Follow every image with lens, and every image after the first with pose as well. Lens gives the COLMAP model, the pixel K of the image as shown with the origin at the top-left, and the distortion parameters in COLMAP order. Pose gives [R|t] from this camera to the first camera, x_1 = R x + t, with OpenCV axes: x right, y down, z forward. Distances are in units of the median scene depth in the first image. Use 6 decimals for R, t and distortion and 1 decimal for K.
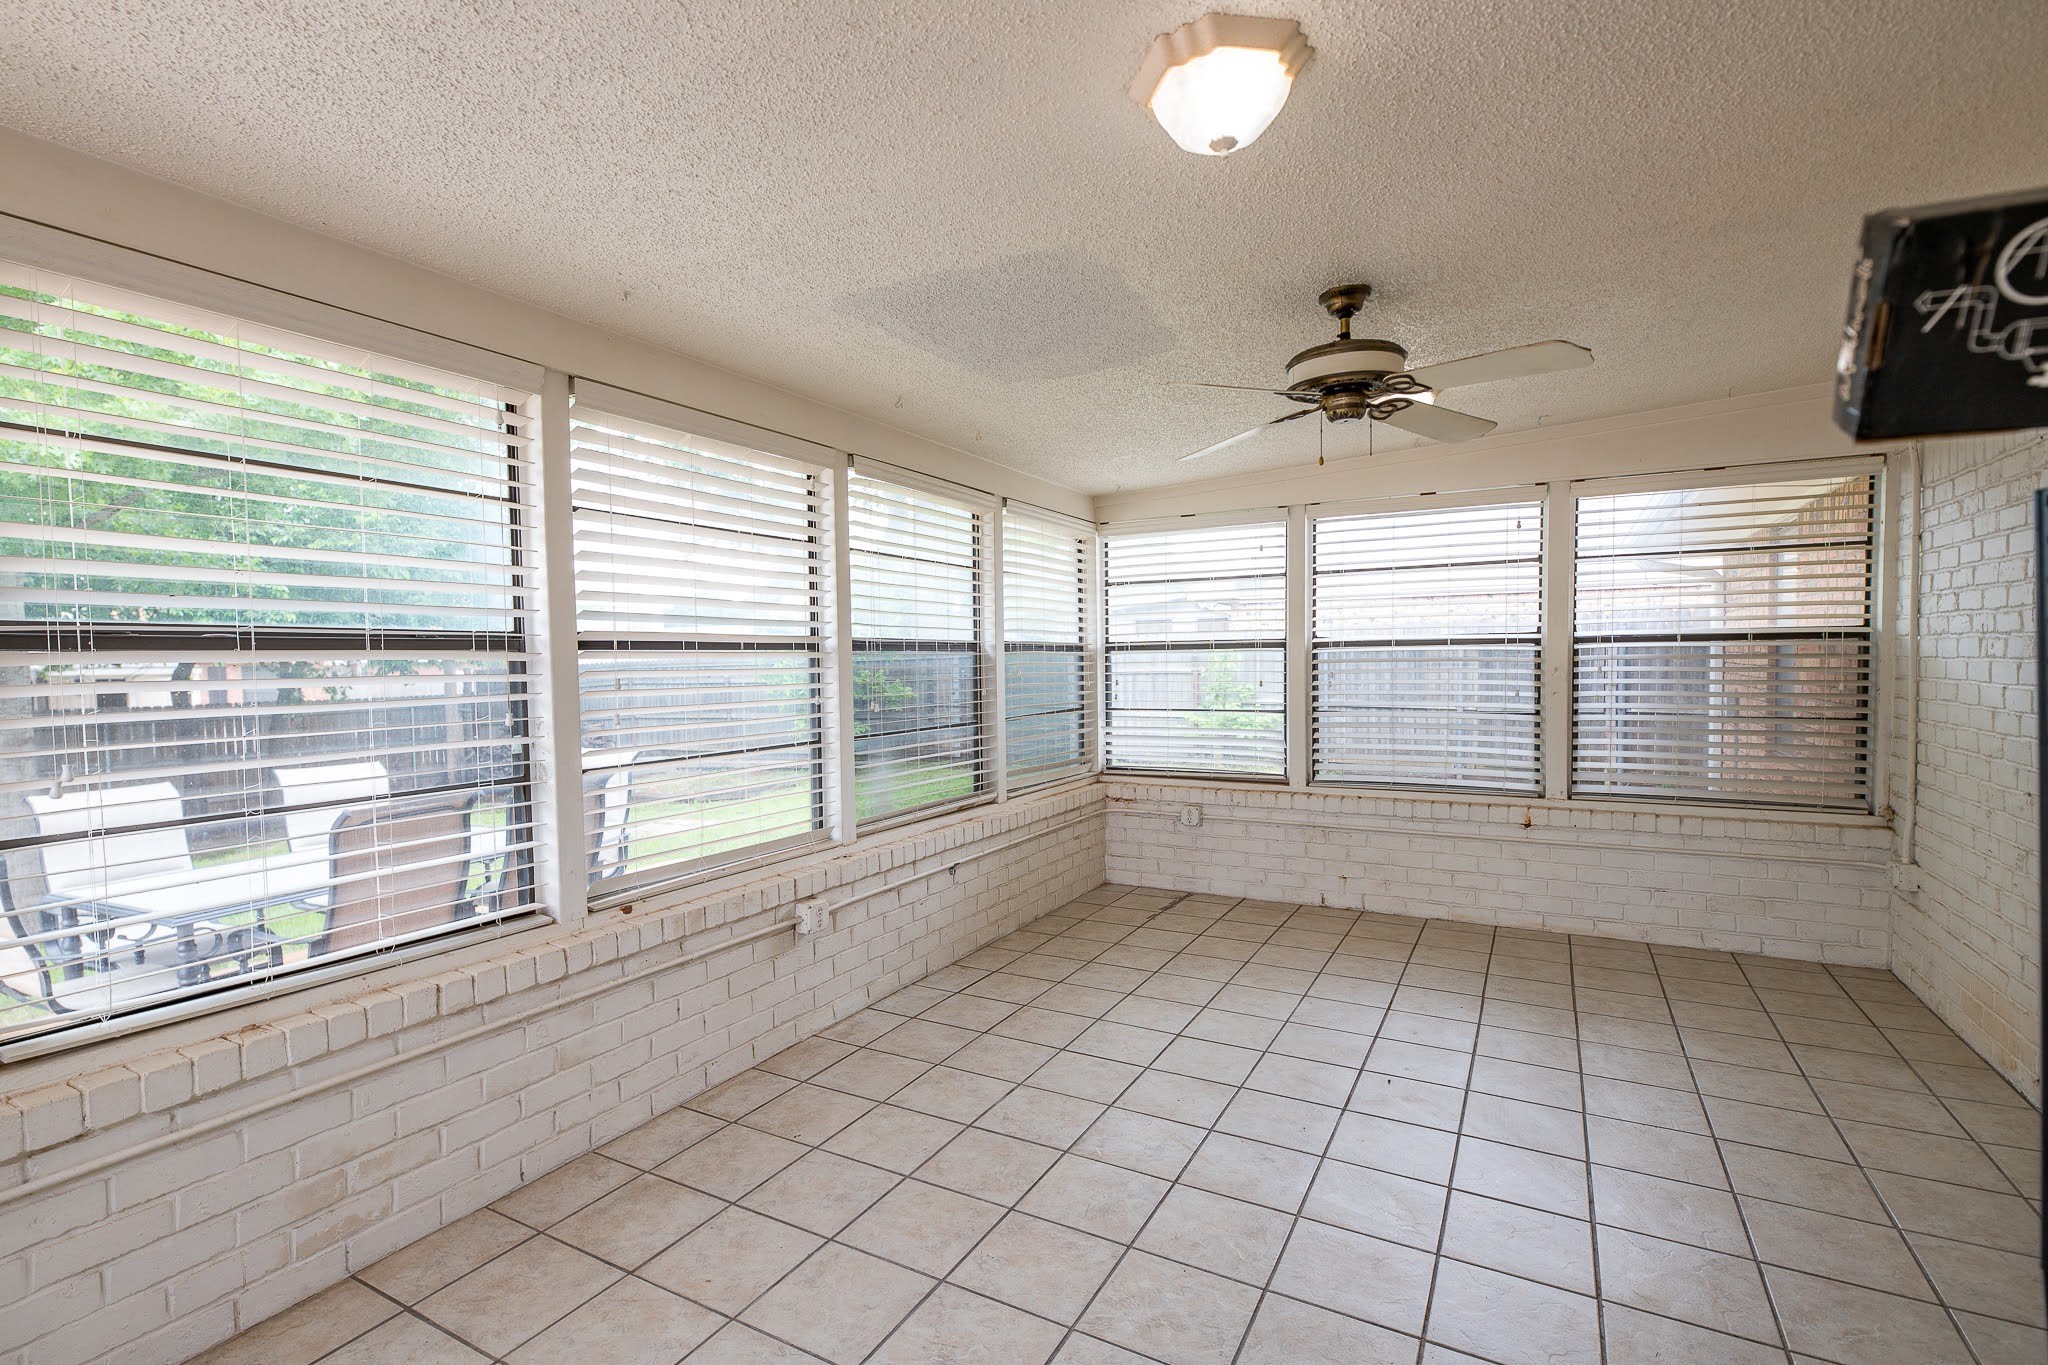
lens RADIAL K [[936.3, 0, 1024.0], [0, 936.3, 682.5], [0, 0, 1]] dist [0.001267, -0.000031]
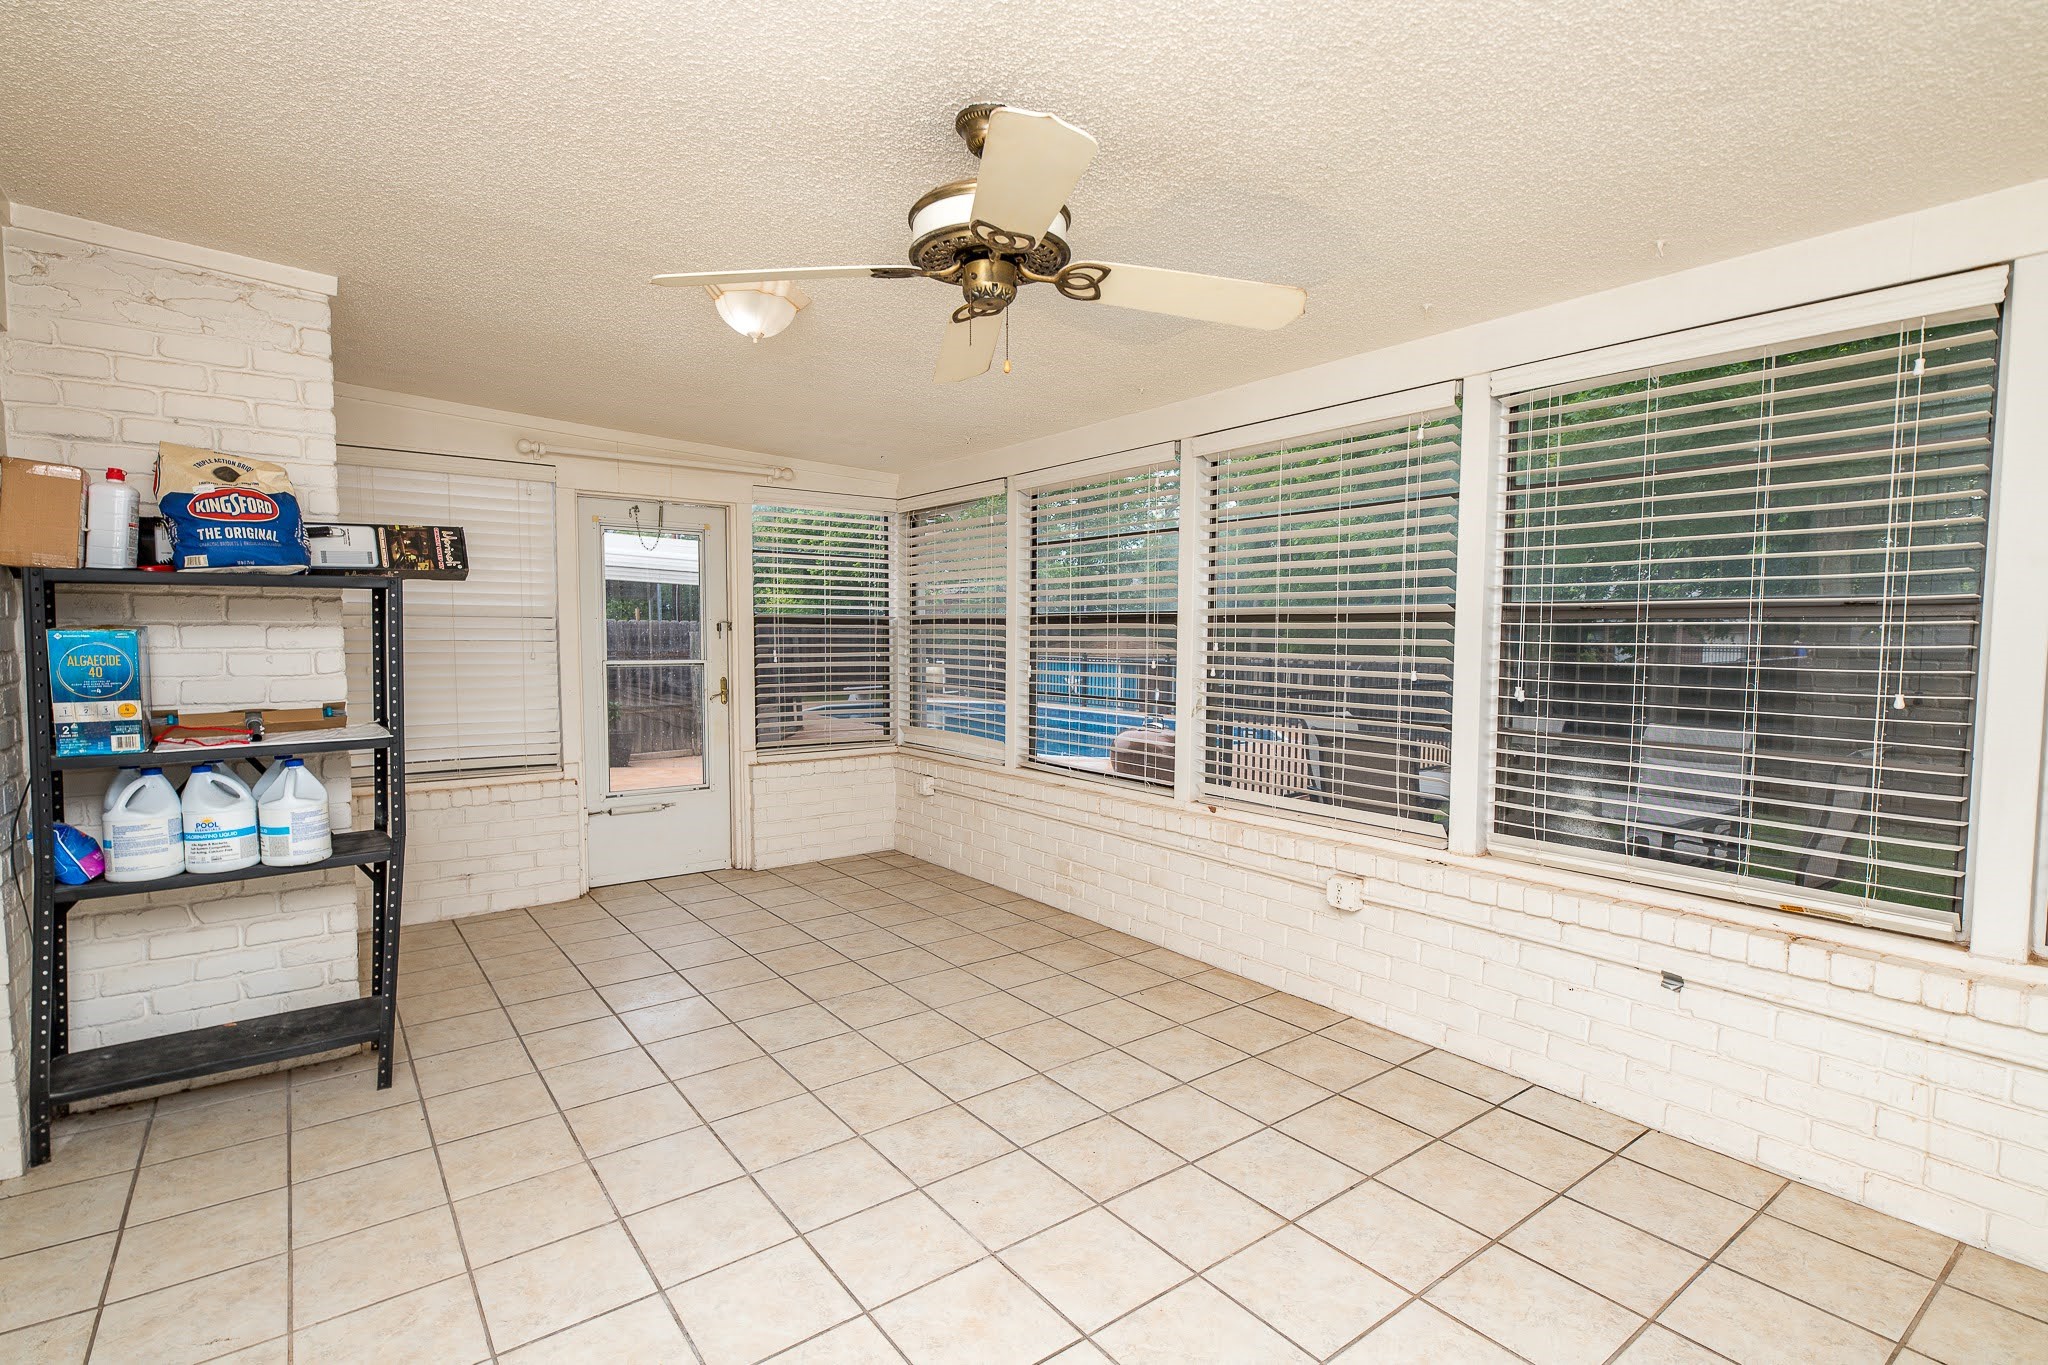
lens RADIAL K [[973.8, 0, 1004.6], [0, 973.8, 700.7], [0, 0, 1]] dist [-0.001363, -0.000563]
pose [[-0.418349, 0.073946, -0.905271, 1.051219], [-0.021850, 0.995573, 0.091419, -0.047222], [0.908023, 0.058025, -0.414882, 1.373733]]
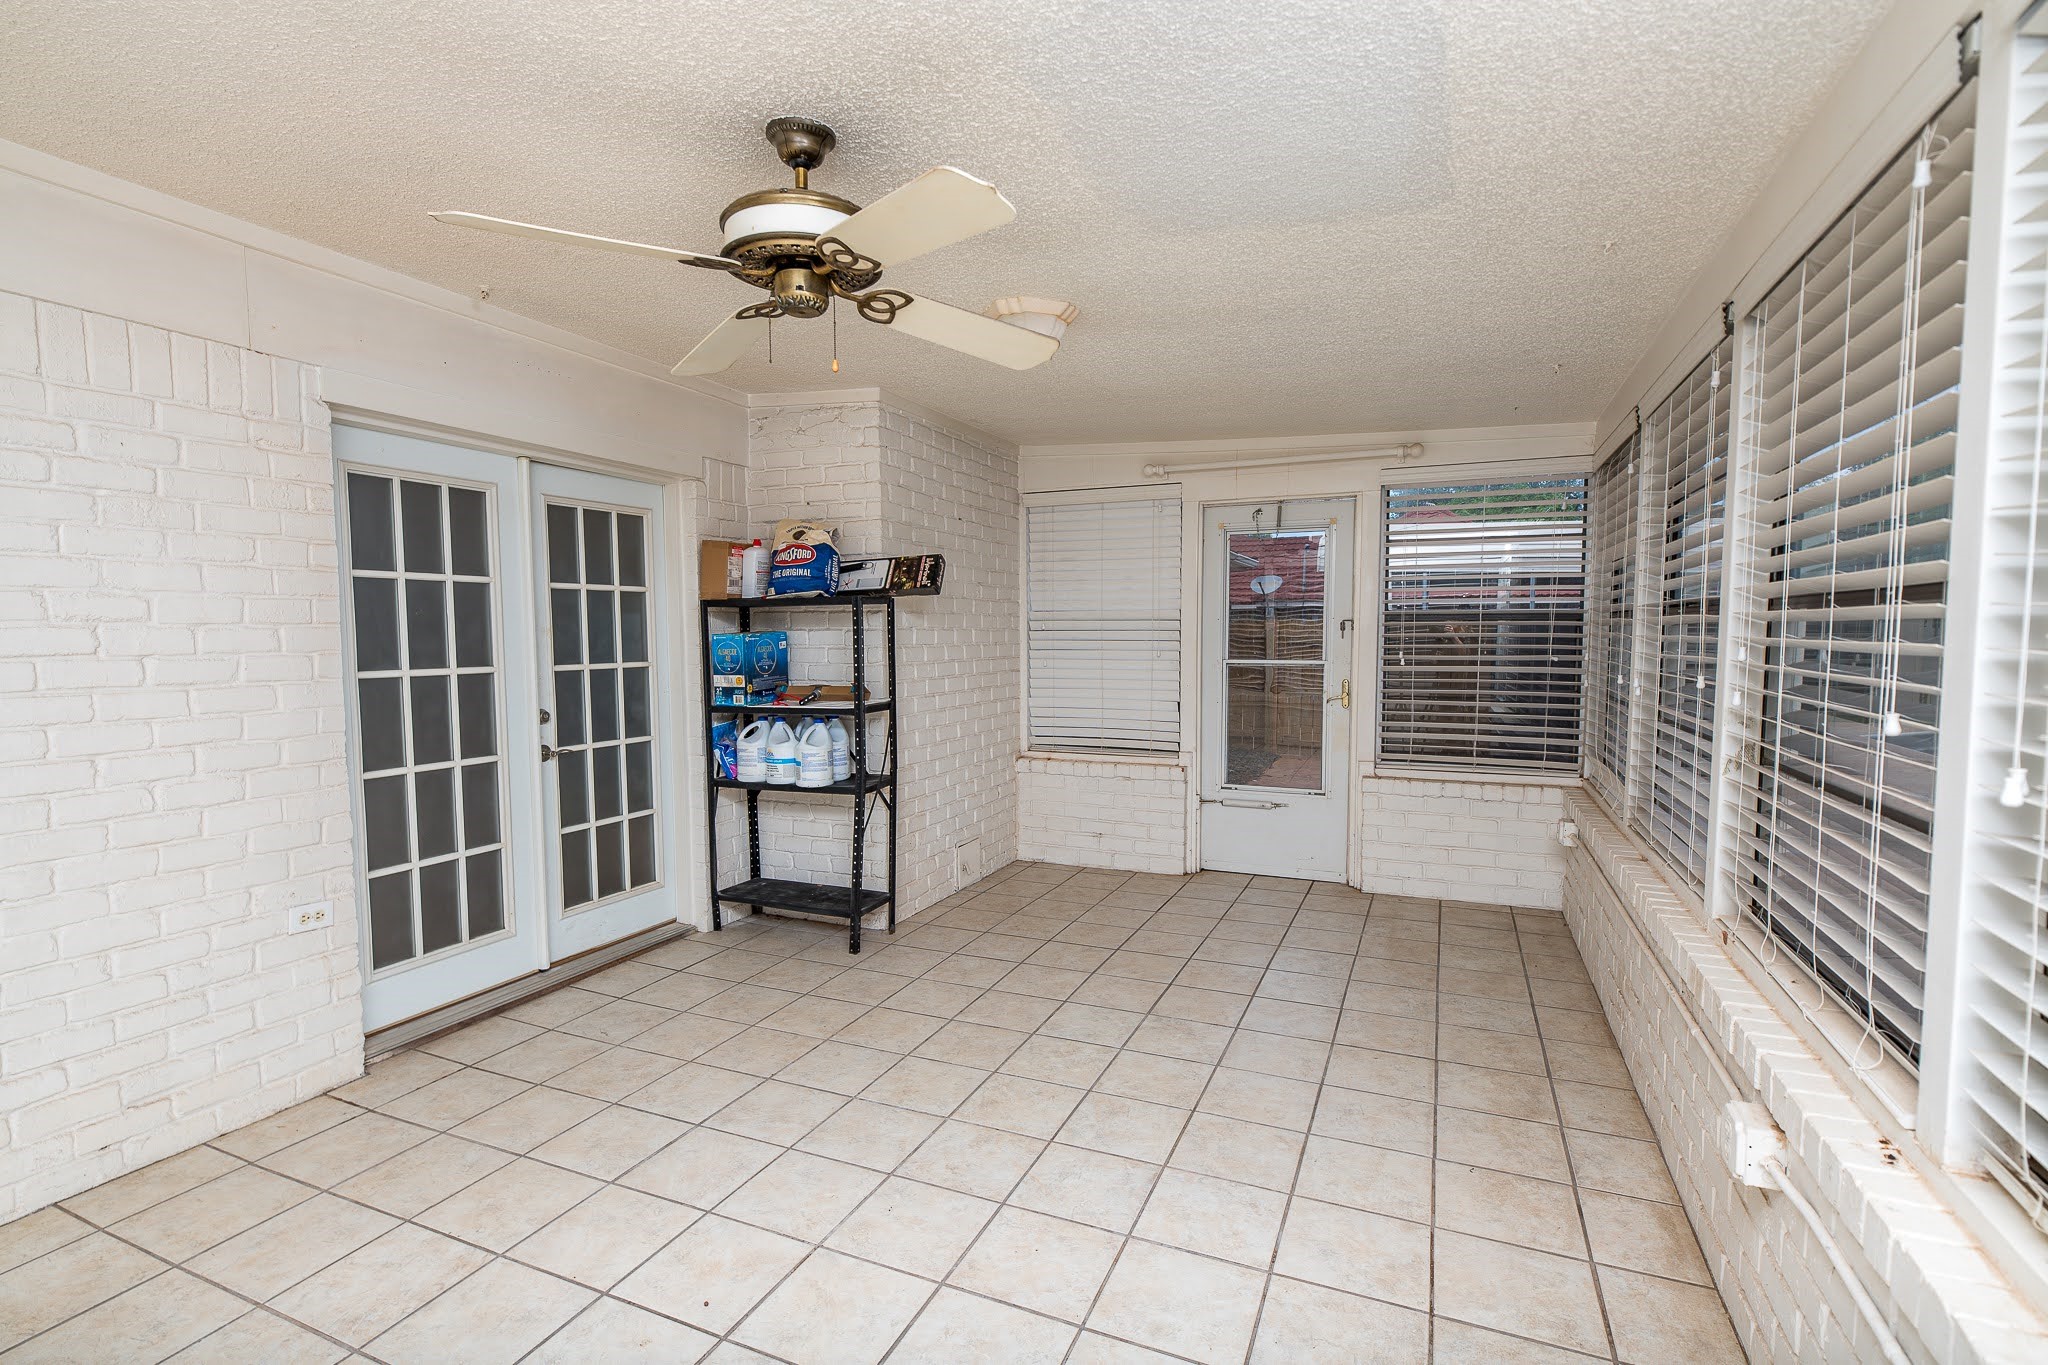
lens RADIAL K [[968.6, 0, 1010.9], [0, 968.6, 703.1], [0, 0, 1]] dist [0.000587, -0.000746]
pose [[-0.996991, 0.022630, -0.074141, 0.248685], [0.015203, 0.994946, 0.099252, -0.049499], [0.076012, 0.097826, -0.992296, 1.831433]]
